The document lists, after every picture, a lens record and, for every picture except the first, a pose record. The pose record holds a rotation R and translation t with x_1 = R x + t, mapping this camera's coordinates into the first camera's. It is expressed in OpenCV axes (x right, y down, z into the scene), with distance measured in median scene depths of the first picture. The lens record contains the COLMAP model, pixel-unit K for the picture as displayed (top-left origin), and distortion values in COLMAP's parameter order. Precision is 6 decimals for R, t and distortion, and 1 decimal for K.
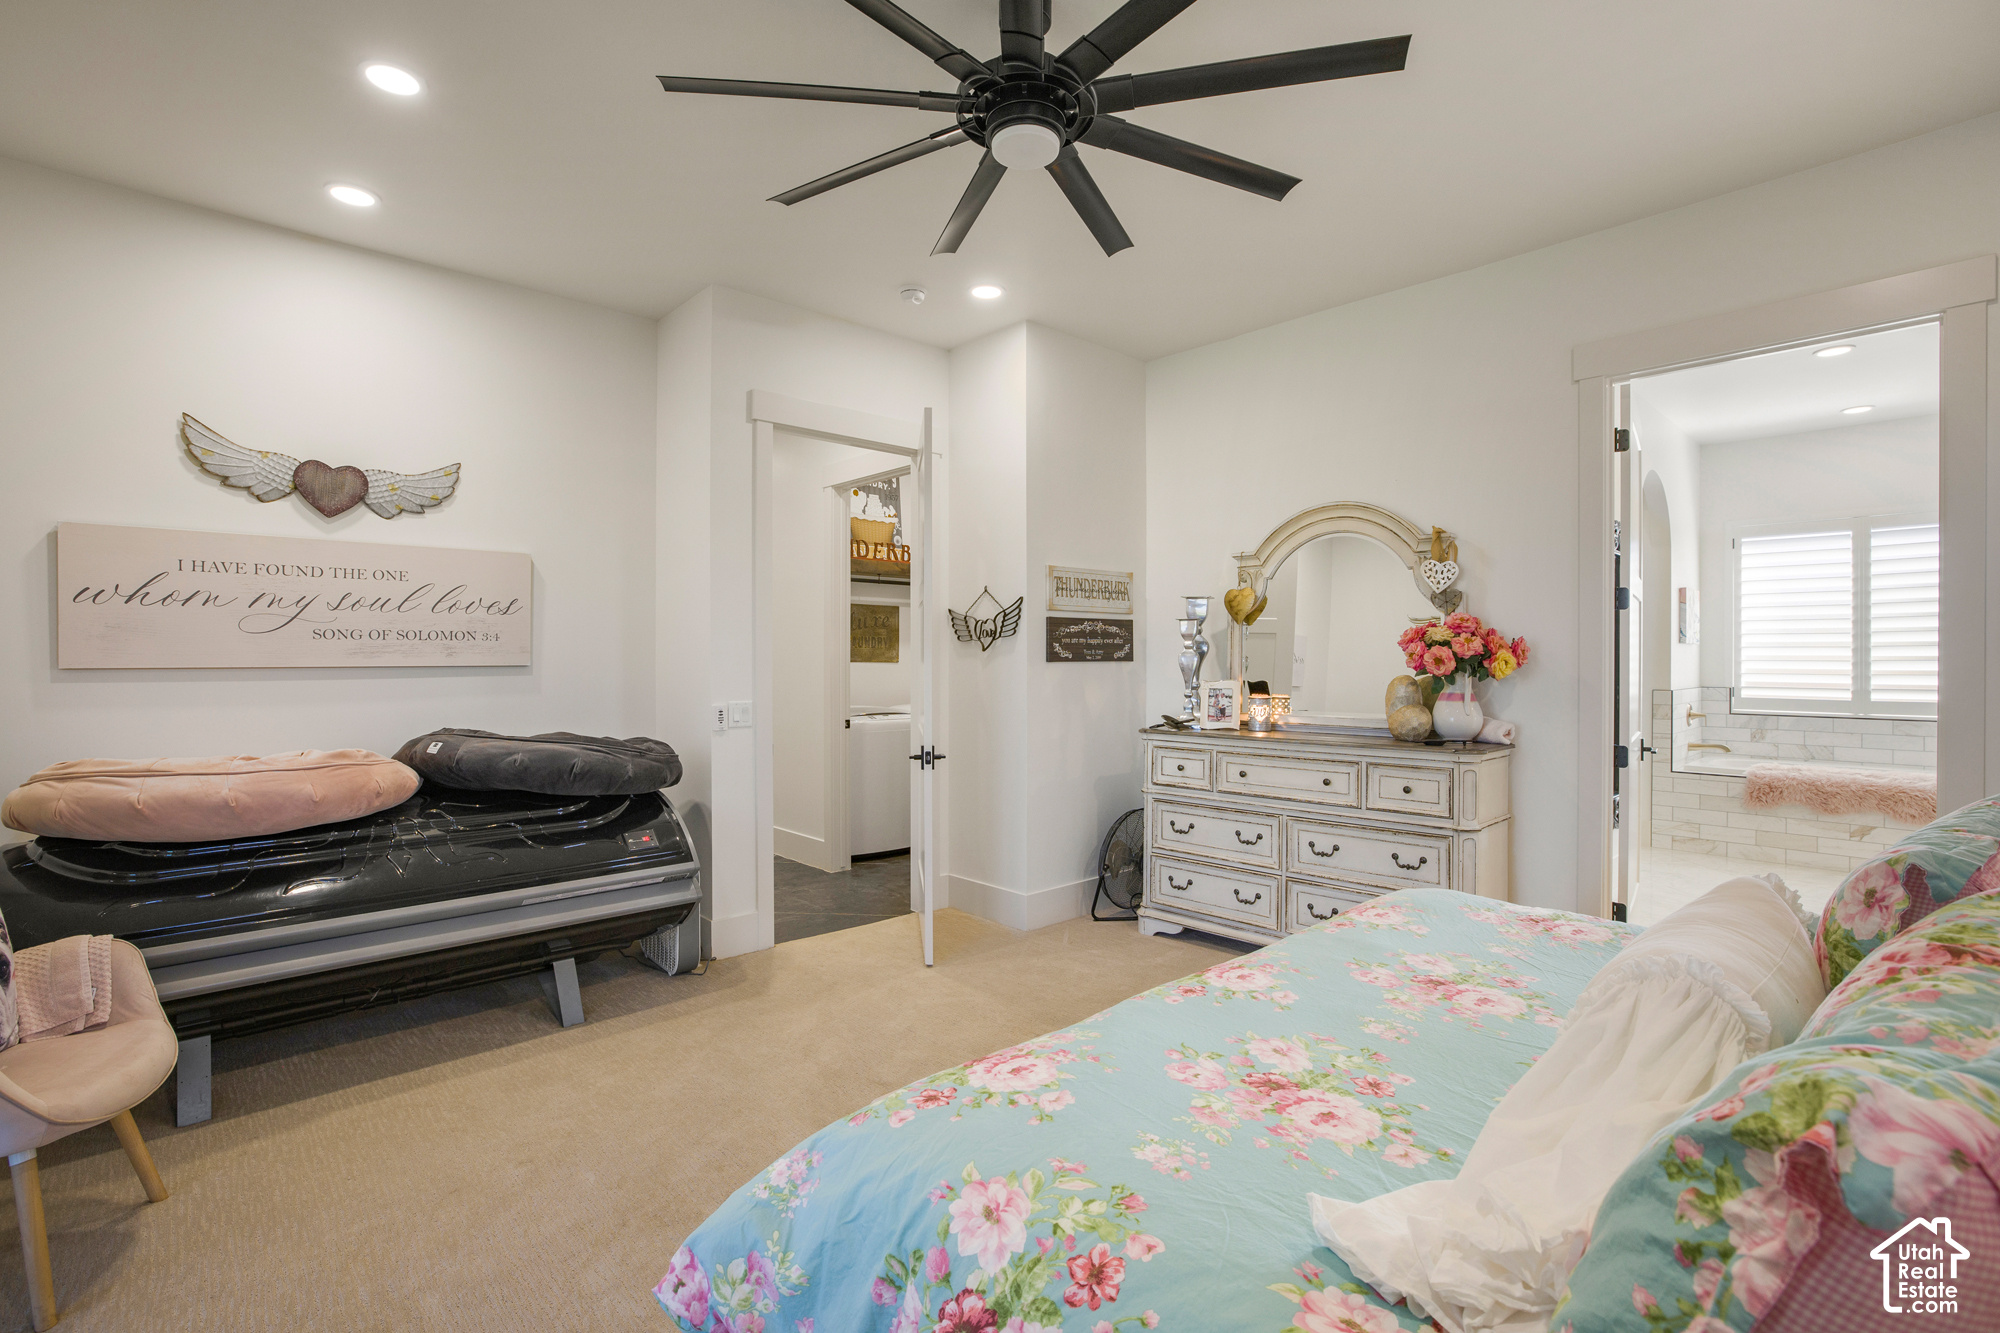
lens RADIAL K [[913.1, 0, 996.9], [0, 913.1, 666.7], [0, 0, 1]] dist [0.000961, 0.000702]
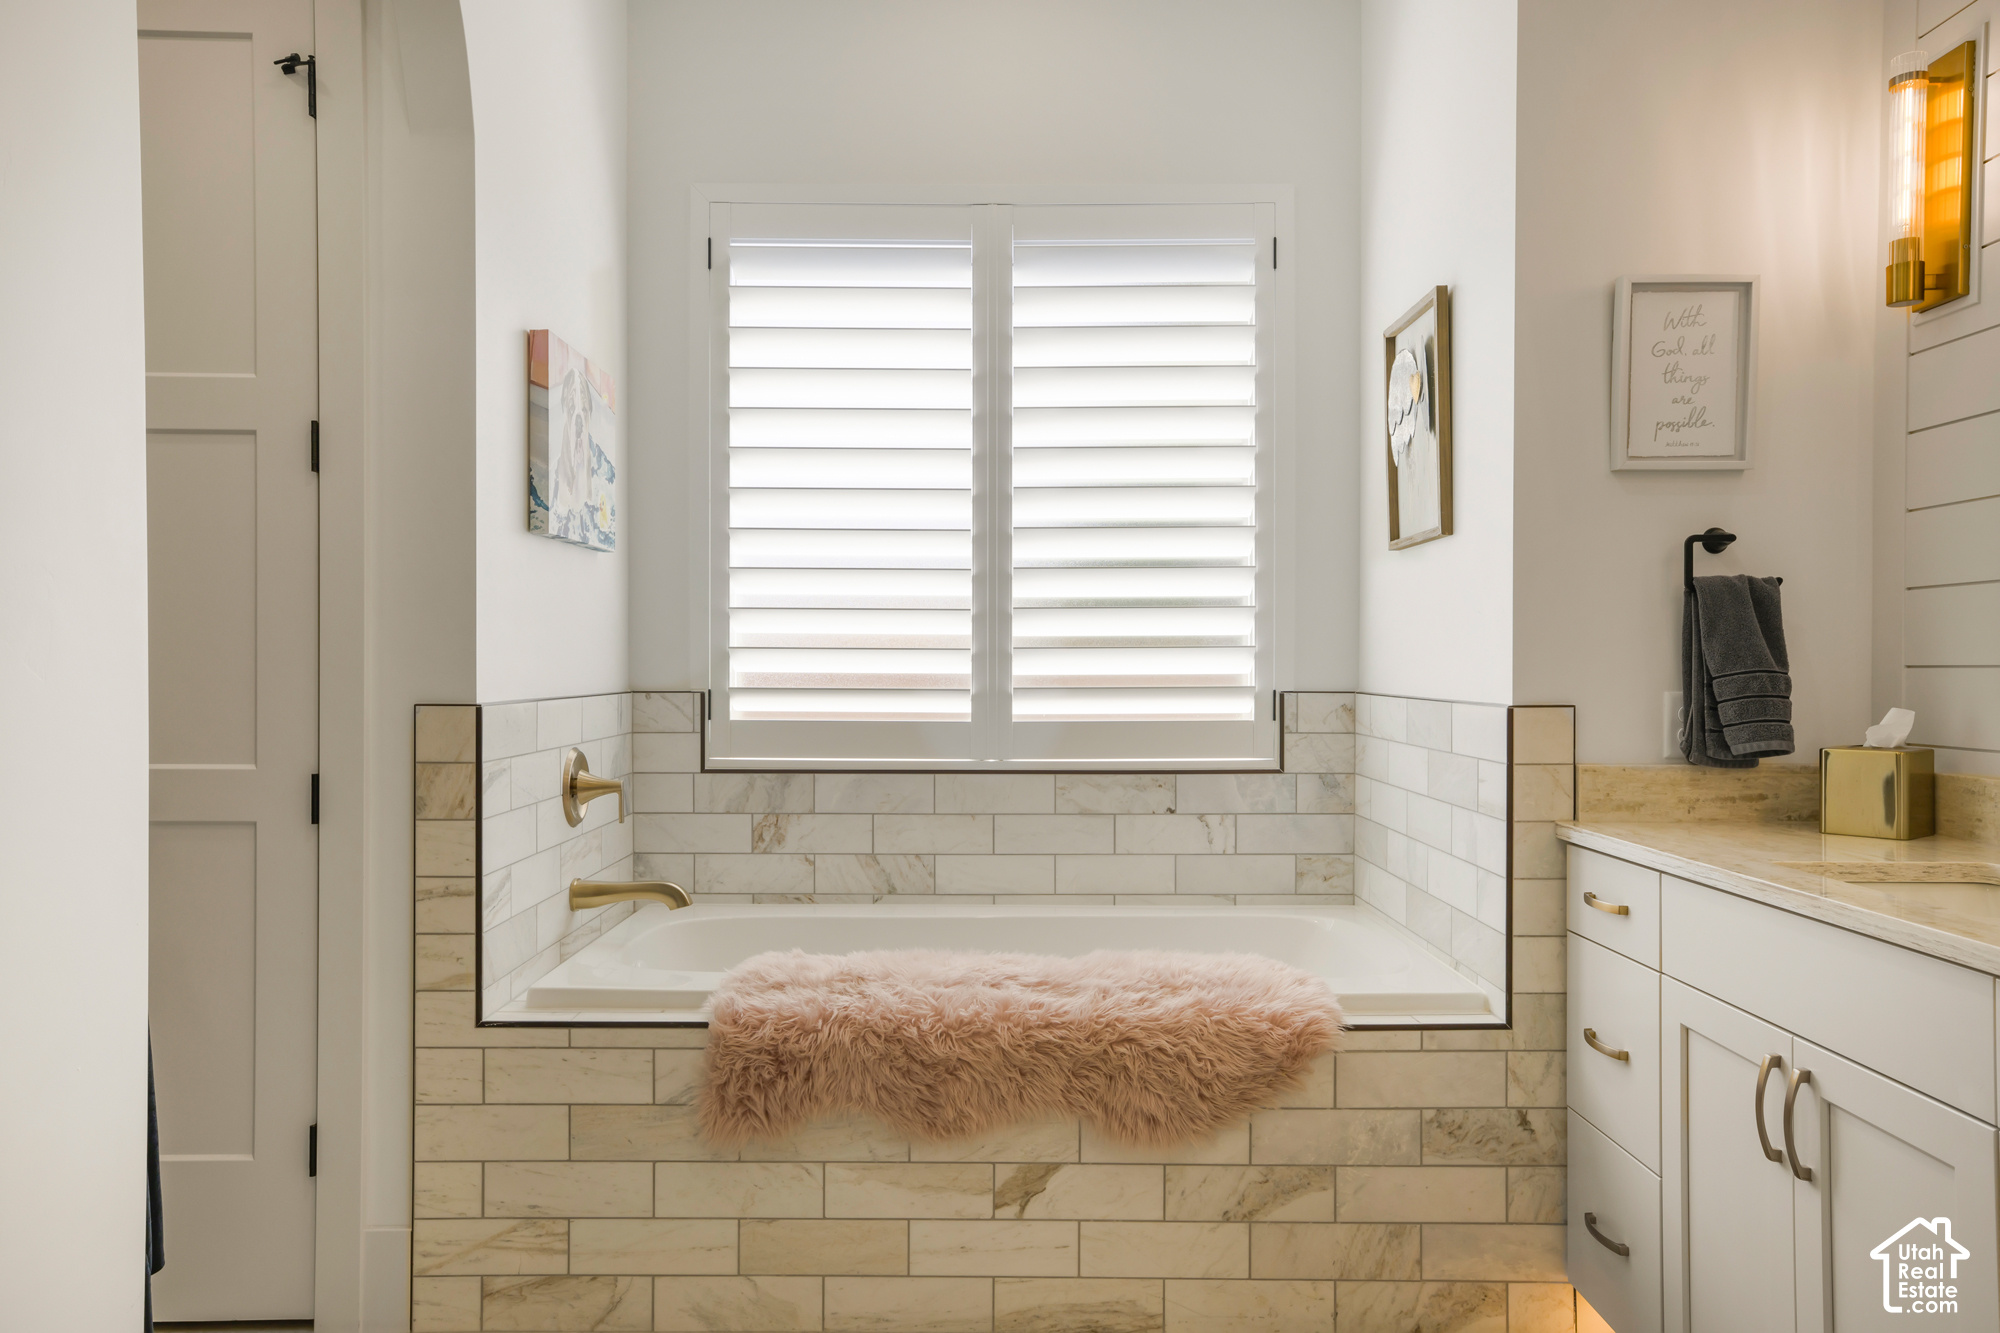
lens RADIAL K [[1400.4, 0, 991.0], [0, 1400.4, 671.1], [0, 0, 1]] dist [0.032091, 0.013309]
pose [[0.693040, -0.004135, 0.720887, 0.541311], [0.004761, 0.999988, 0.001159, 0.016700], [-0.720883, 0.002629, 0.693052, 0.610743]]
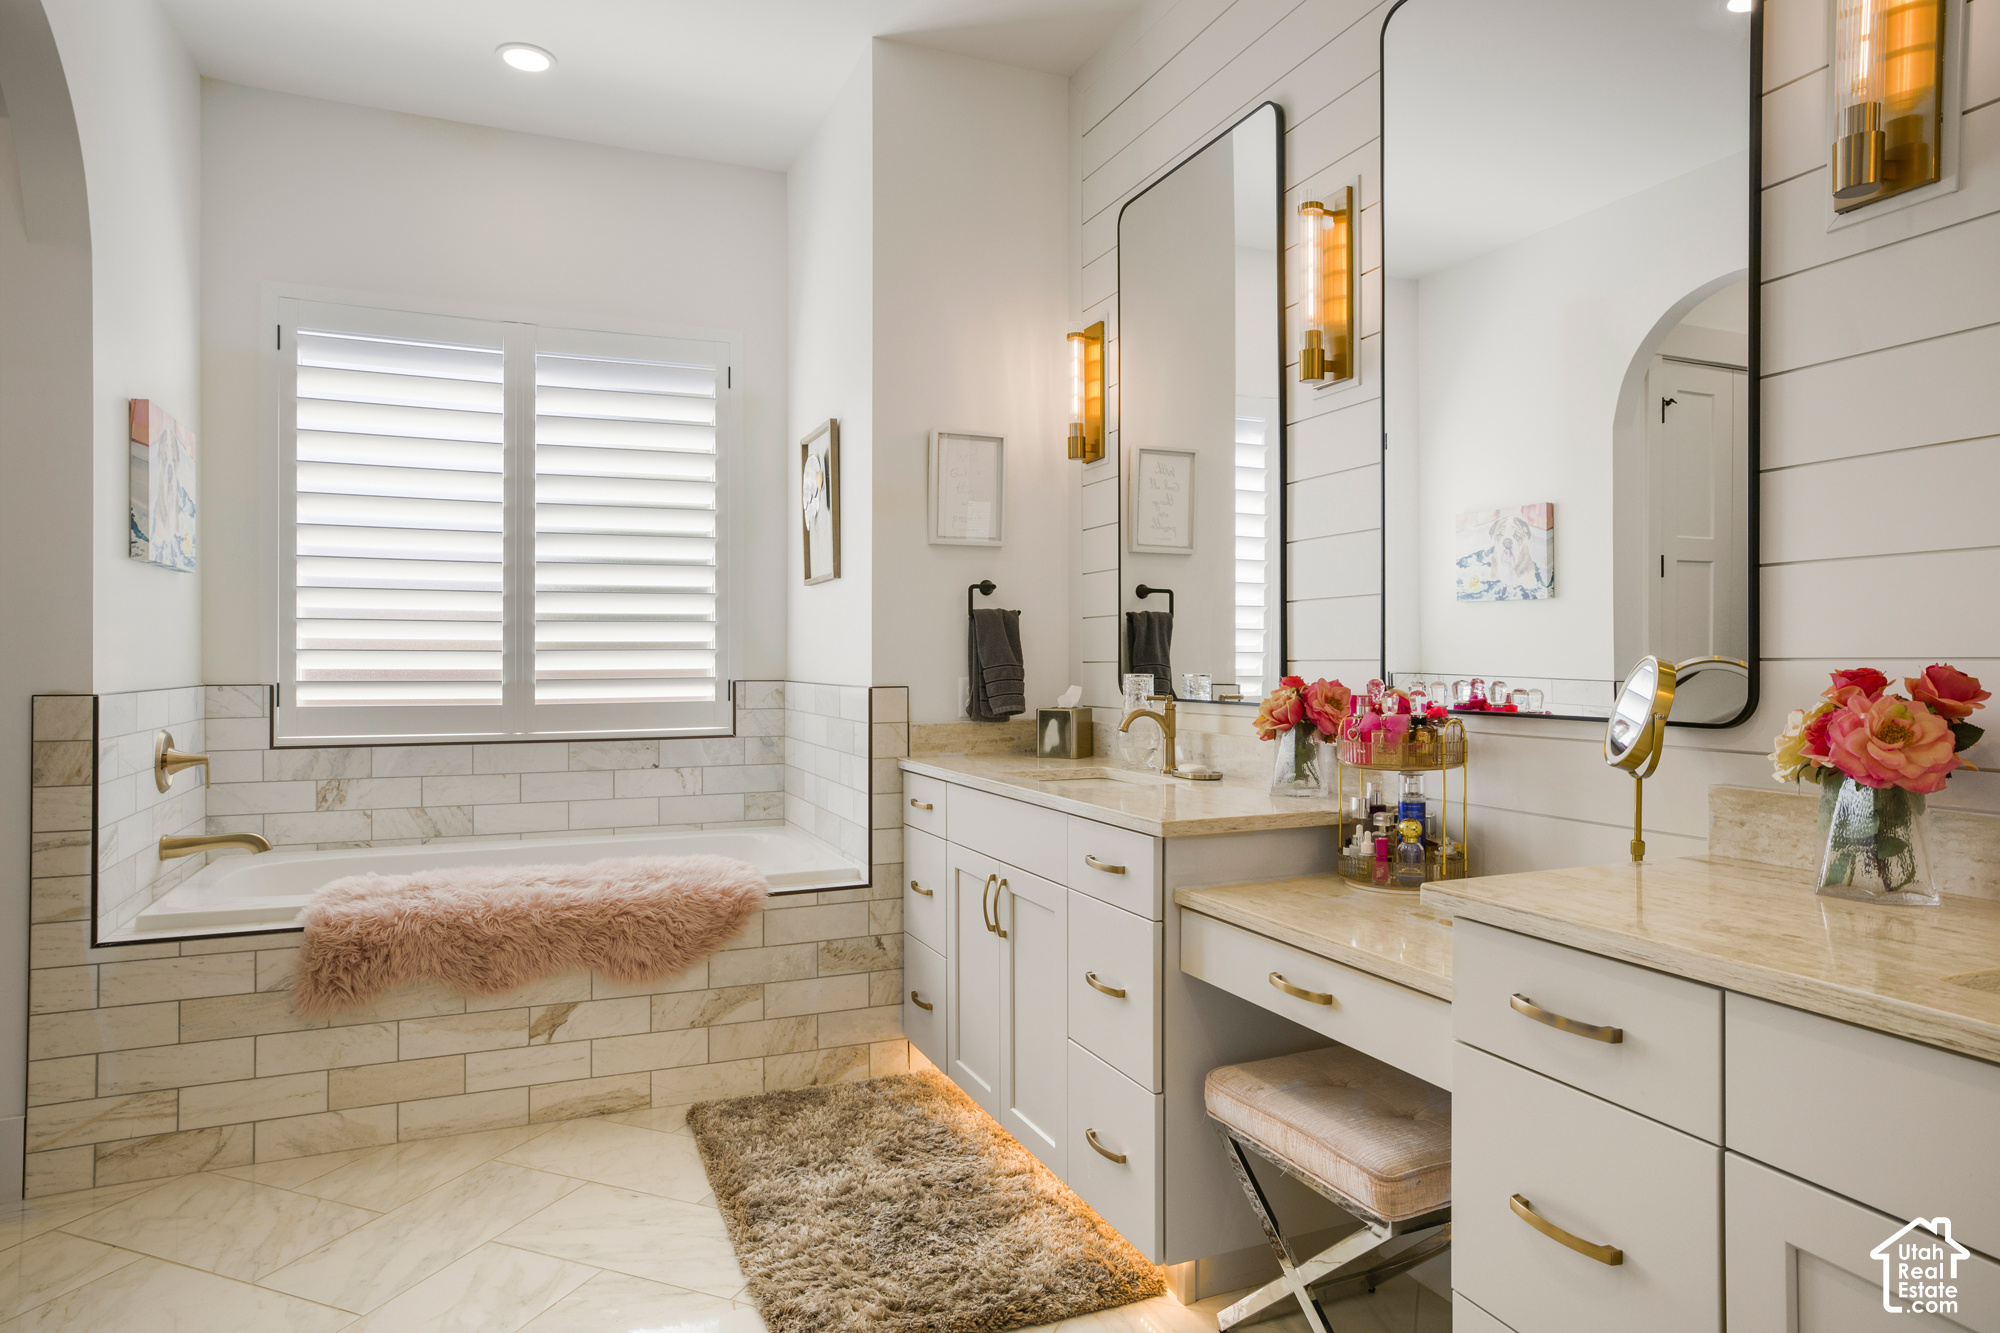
lens RADIAL K [[1158.4, 0, 987.8], [0, 1158.4, 657.7], [0, 0, 1]] dist [-0.017945, 0.017271]
pose [[0.352835, 0.001574, 0.935684, 0.455565], [0.008222, 0.999955, -0.004782, 0.017253], [-0.935649, 0.009380, 0.352806, 0.545326]]
